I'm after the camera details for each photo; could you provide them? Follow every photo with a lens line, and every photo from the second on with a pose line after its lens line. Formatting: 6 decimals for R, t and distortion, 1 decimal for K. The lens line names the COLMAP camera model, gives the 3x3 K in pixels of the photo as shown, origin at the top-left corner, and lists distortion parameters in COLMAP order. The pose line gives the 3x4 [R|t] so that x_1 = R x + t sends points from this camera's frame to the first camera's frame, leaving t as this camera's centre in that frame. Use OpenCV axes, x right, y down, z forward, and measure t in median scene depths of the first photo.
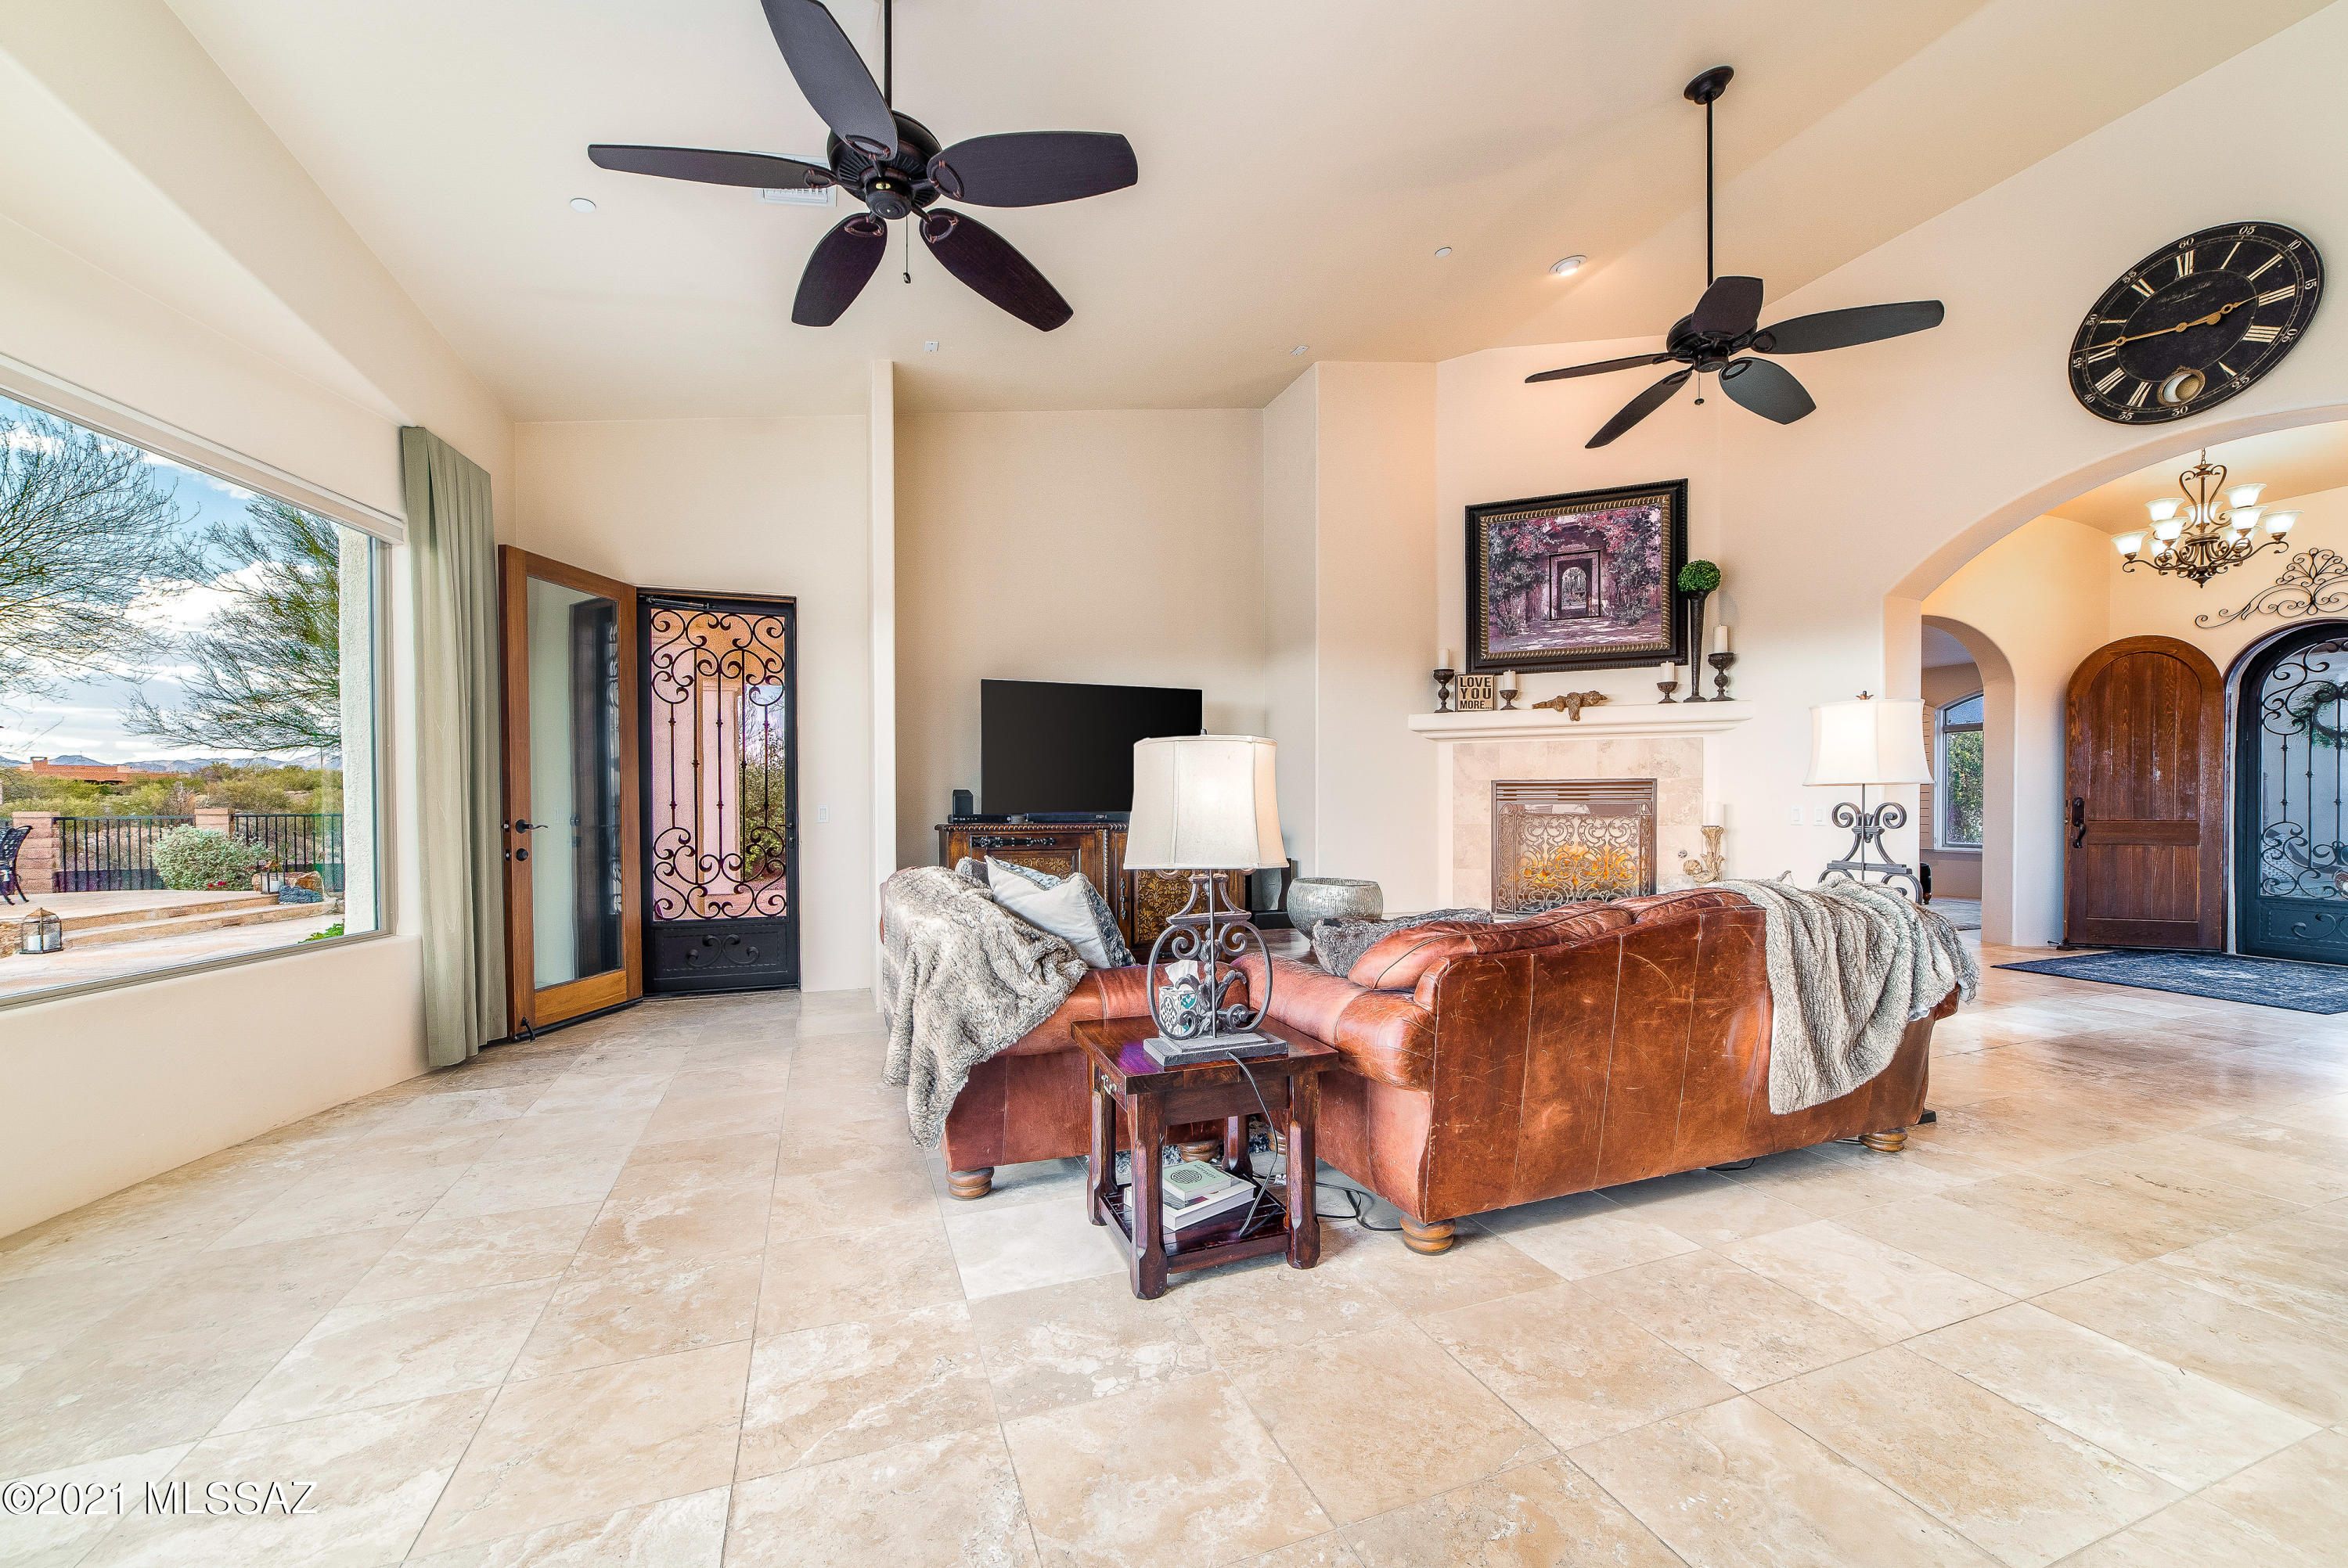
lens RADIAL K [[928.6, 0, 1176.9], [0, 928.6, 812.4], [0, 0, 1]] dist [-0.028521, 0.011221]
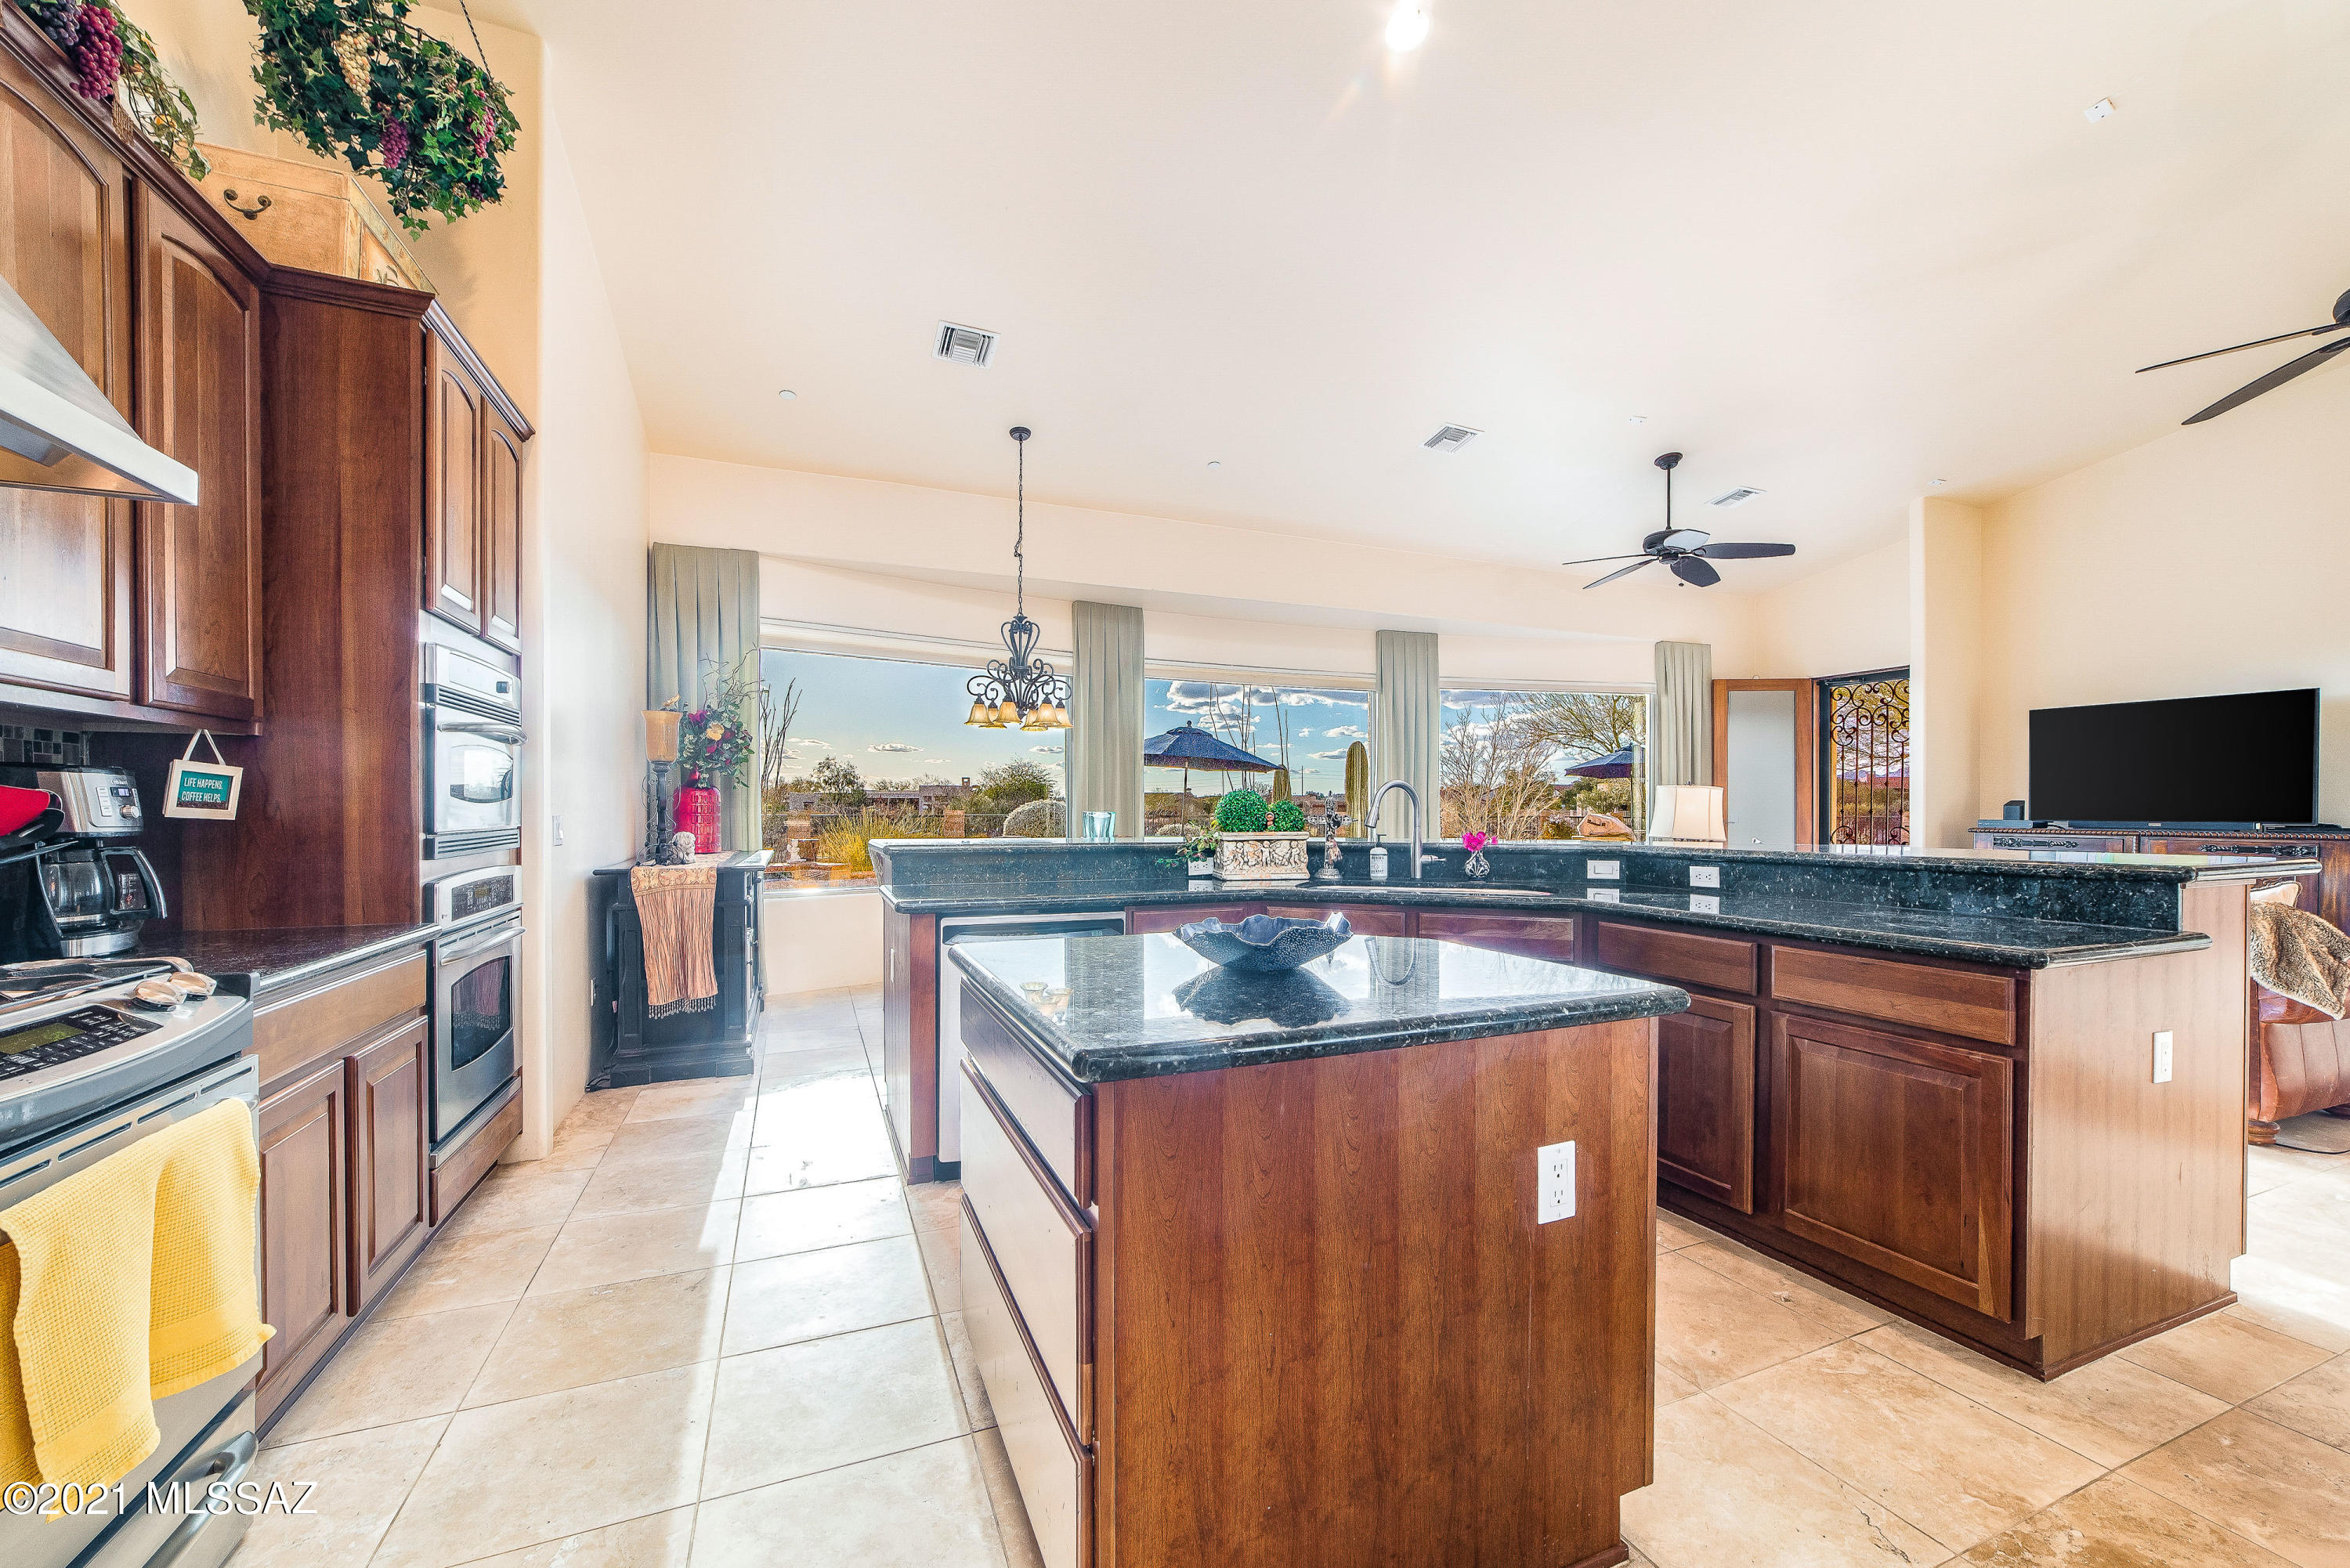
lens RADIAL K [[942.6, 0, 1218.2], [0, 942.6, 774.4], [0, 0, 1]] dist [-0.000707, -0.000075]
pose [[0.058852, -0.036670, -0.997593, 0.932053], [-0.014710, 0.999185, -0.037596, 0.003095], [0.998158, 0.016887, 0.058265, -0.127588]]
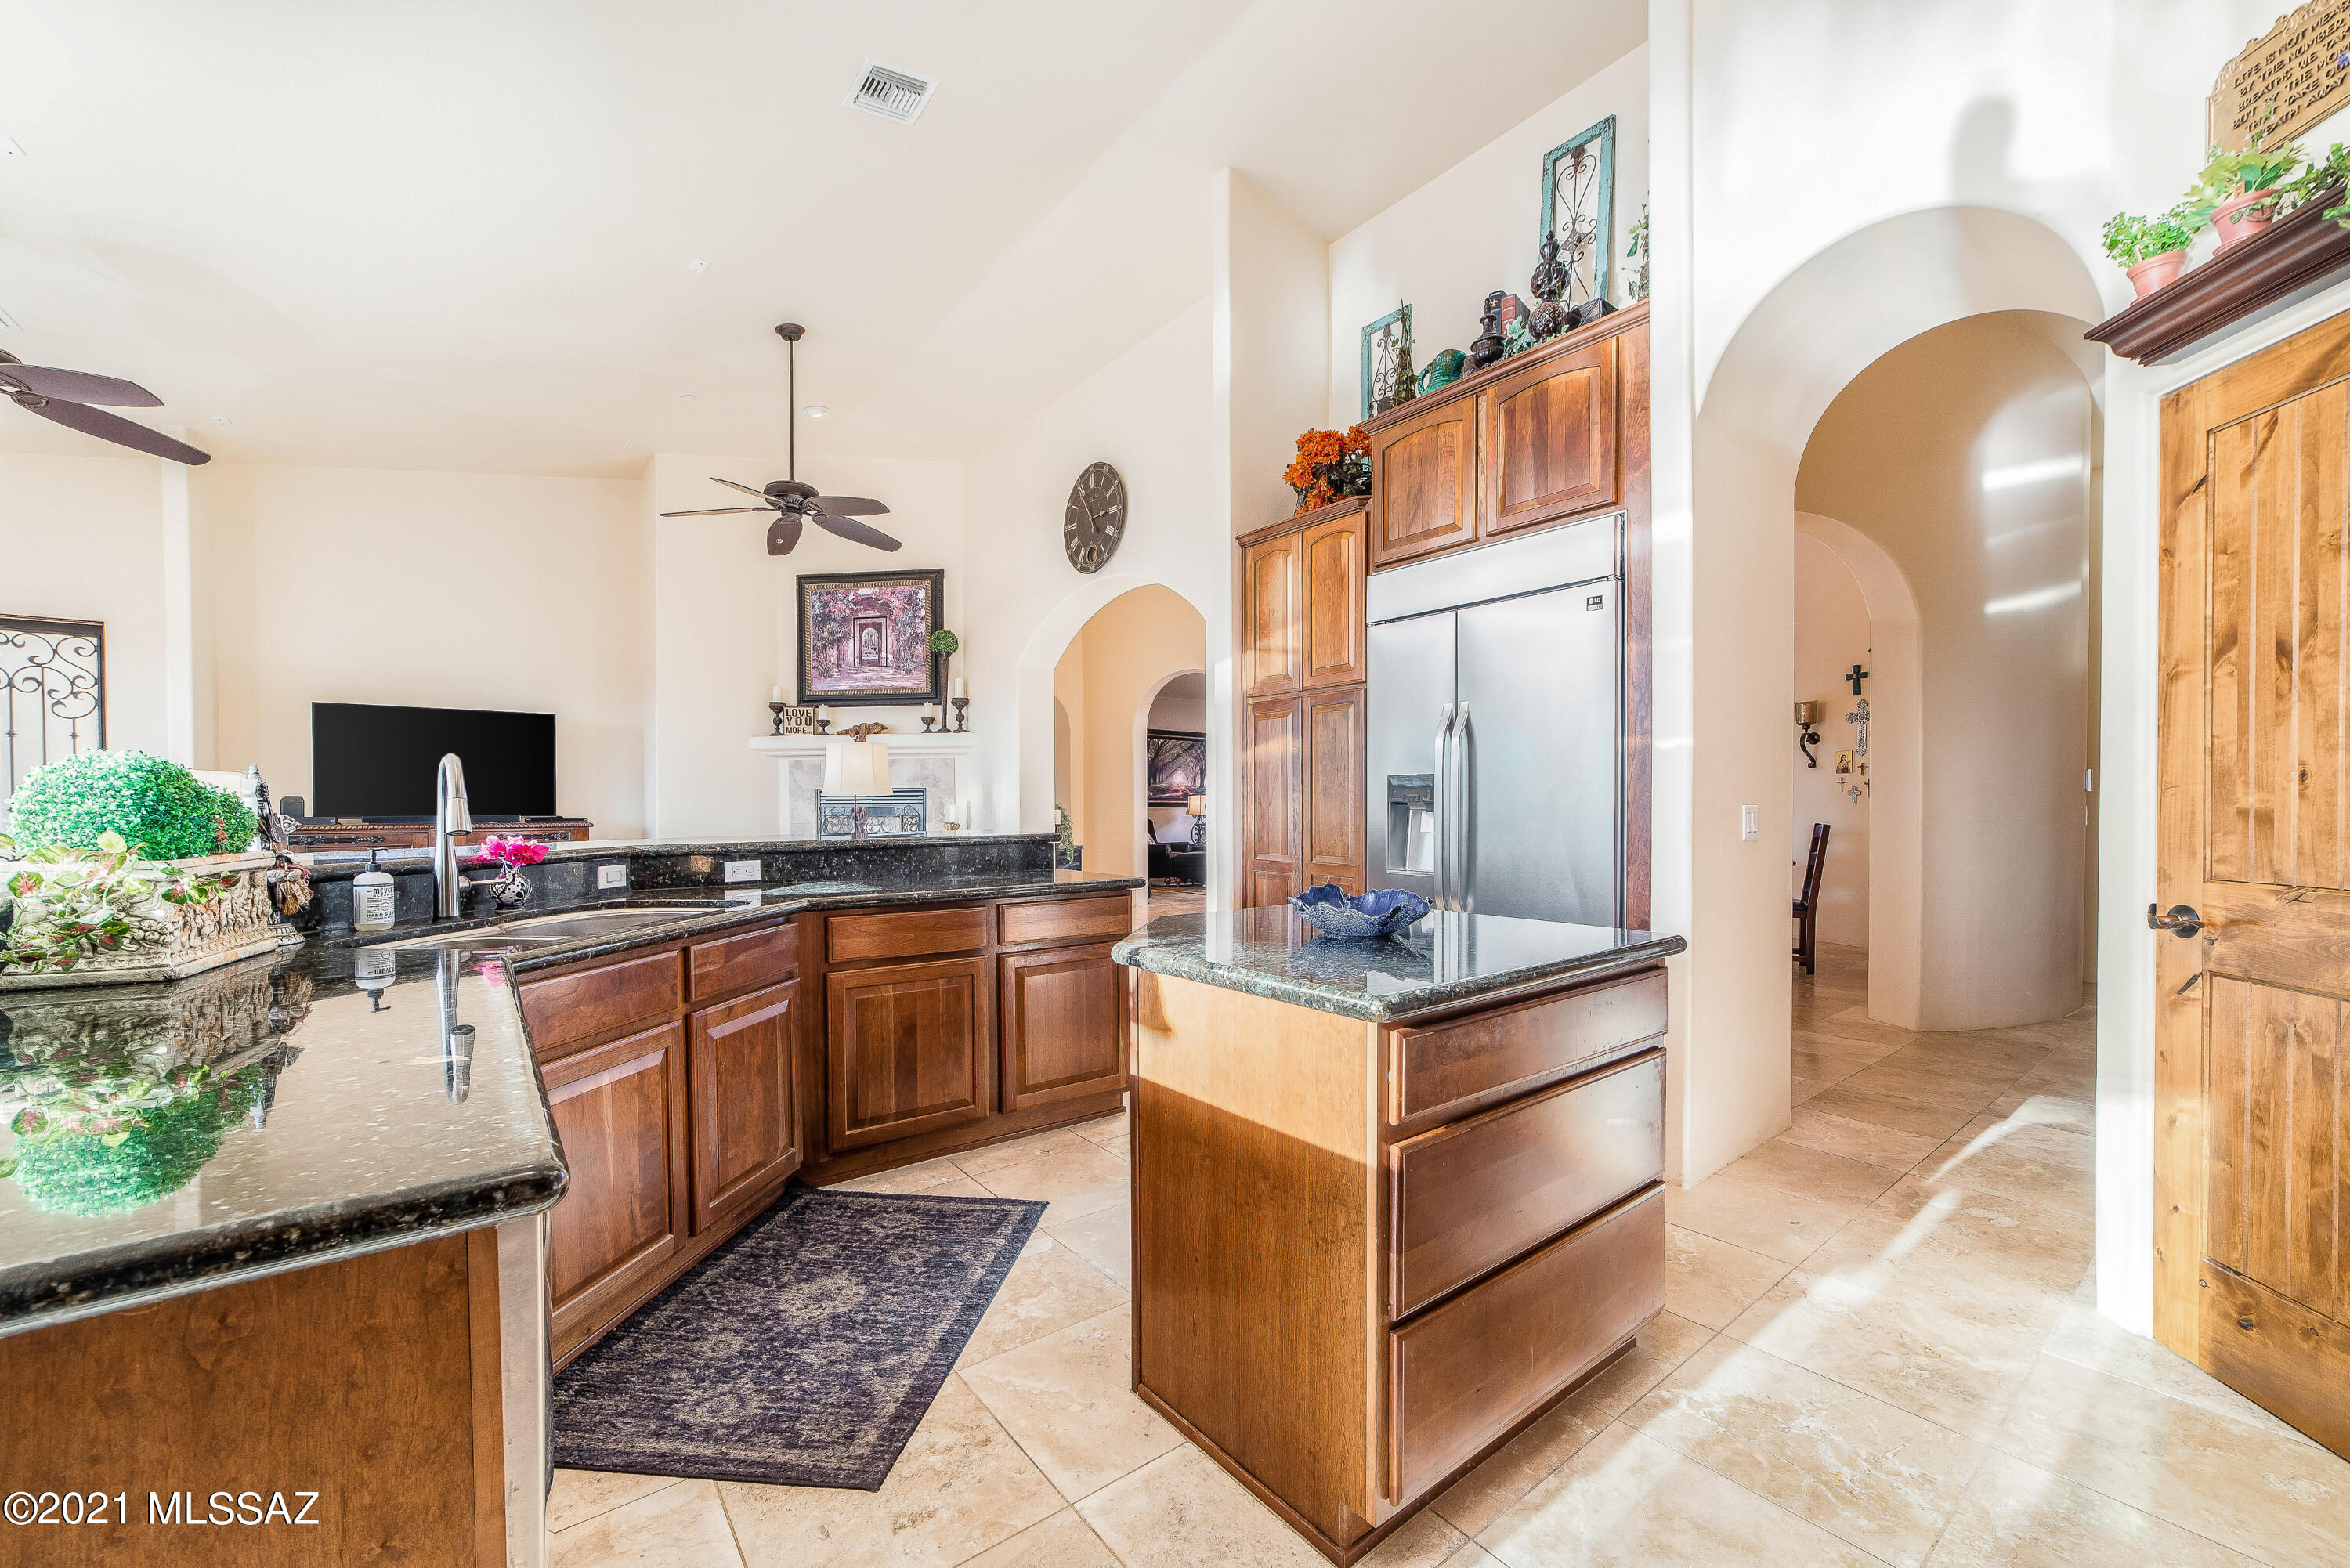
lens RADIAL K [[929.5, 0, 1177.9], [0, 929.5, 812.5], [0, 0, 1]] dist [-0.028521, 0.011221]
pose [[0.953167, -0.005394, 0.302396, 0.465601], [0.007216, 0.999962, -0.004909, 0.008360], [-0.302358, 0.006861, 0.953170, -0.410833]]
